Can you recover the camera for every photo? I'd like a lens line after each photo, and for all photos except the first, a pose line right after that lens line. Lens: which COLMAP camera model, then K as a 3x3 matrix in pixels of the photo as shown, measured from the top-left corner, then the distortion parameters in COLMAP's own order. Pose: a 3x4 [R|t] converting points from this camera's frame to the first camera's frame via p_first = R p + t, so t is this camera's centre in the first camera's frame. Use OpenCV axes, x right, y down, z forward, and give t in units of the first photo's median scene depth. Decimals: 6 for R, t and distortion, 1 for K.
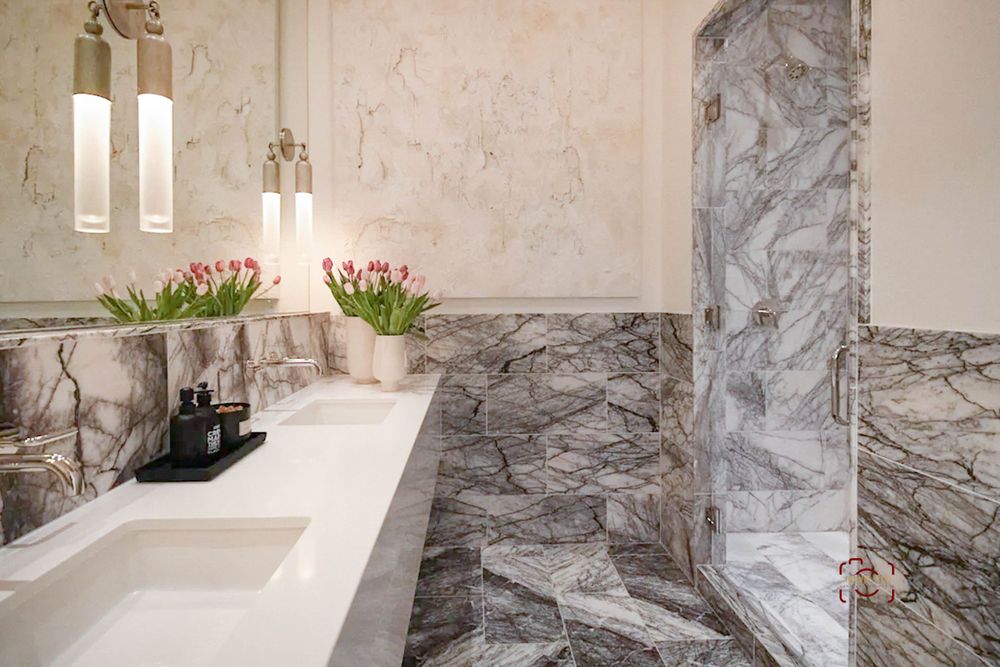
lens RADIAL K [[504.2, 0, 499.1], [0, 504.2, 312.9], [0, 0, 1]] dist [0.000803, -0.009994]
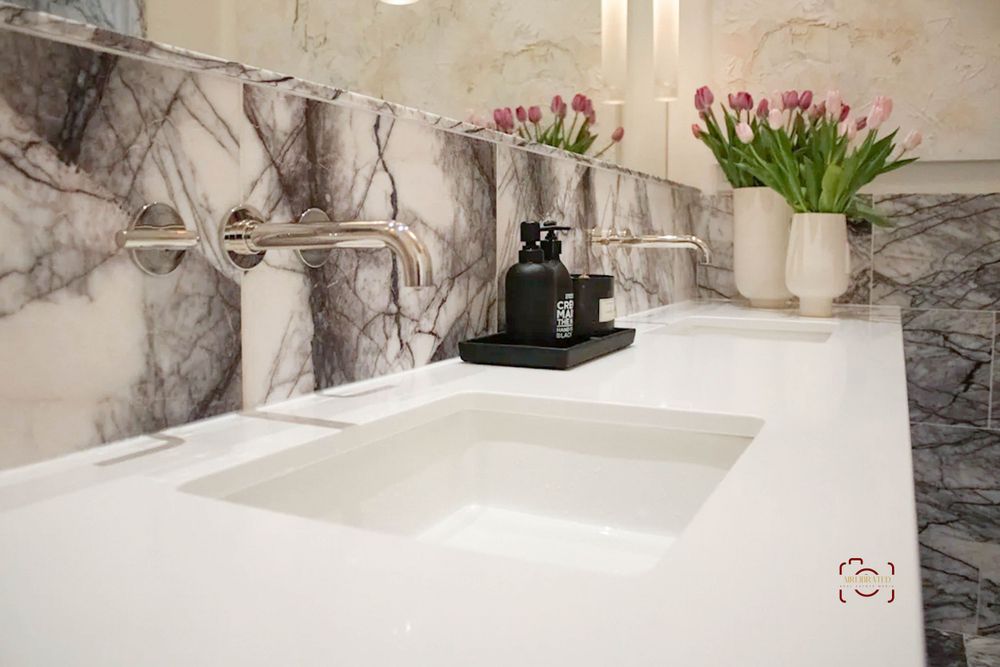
lens RADIAL K [[850.2, 0, 500.0], [0, 850.2, 333.5], [0, 0, 1]] dist [-0.152710, 0.135173]
pose [[0.879782, 0.051811, -0.472545, -0.147132], [-0.017781, 0.996934, 0.076201, 0.182274], [0.475045, -0.058638, 0.878006, 0.075692]]
